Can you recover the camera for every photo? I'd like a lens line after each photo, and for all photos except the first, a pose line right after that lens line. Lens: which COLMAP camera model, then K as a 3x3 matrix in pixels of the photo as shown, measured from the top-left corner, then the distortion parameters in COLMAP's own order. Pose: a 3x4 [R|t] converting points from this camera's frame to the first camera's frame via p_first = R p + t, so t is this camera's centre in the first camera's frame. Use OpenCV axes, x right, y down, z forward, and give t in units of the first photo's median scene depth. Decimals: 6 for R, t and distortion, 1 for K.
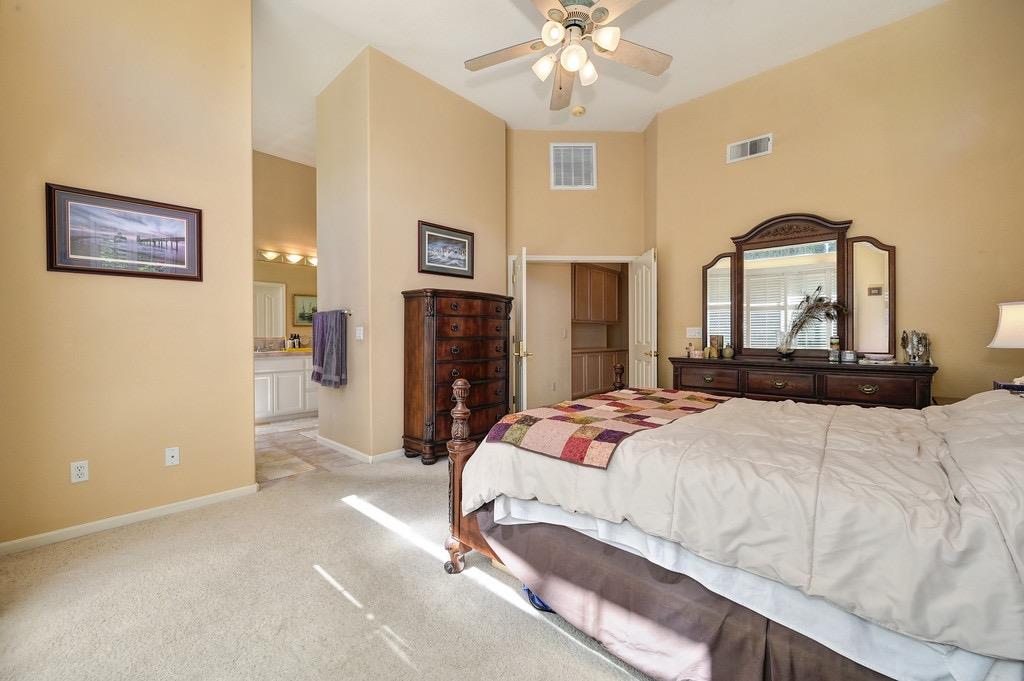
lens RADIAL K [[403.7, 0, 506.4], [0, 403.7, 339.8], [0, 0, 1]] dist [-0.003415, 0.000688]
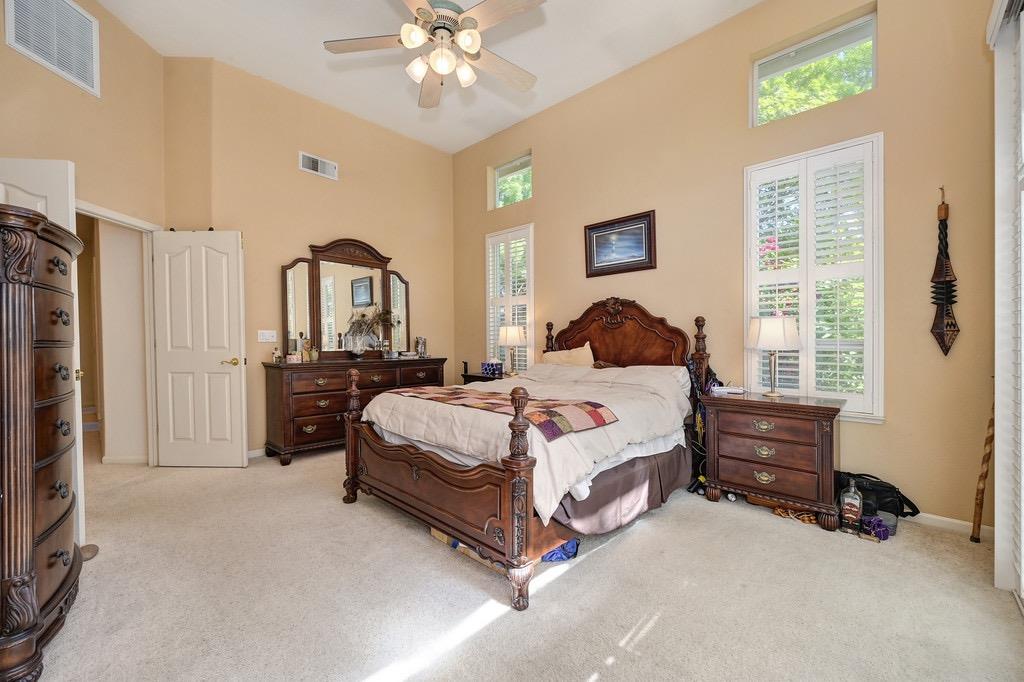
lens RADIAL K [[403.7, 0, 516.4], [0, 403.7, 342.4], [0, 0, 1]] dist [-0.003415, 0.000688]
pose [[0.018247, -0.003866, 0.999826, -0.551983], [0.006392, 0.999973, 0.003750, -0.004278], [-0.999813, 0.006322, 0.018272, 0.537607]]
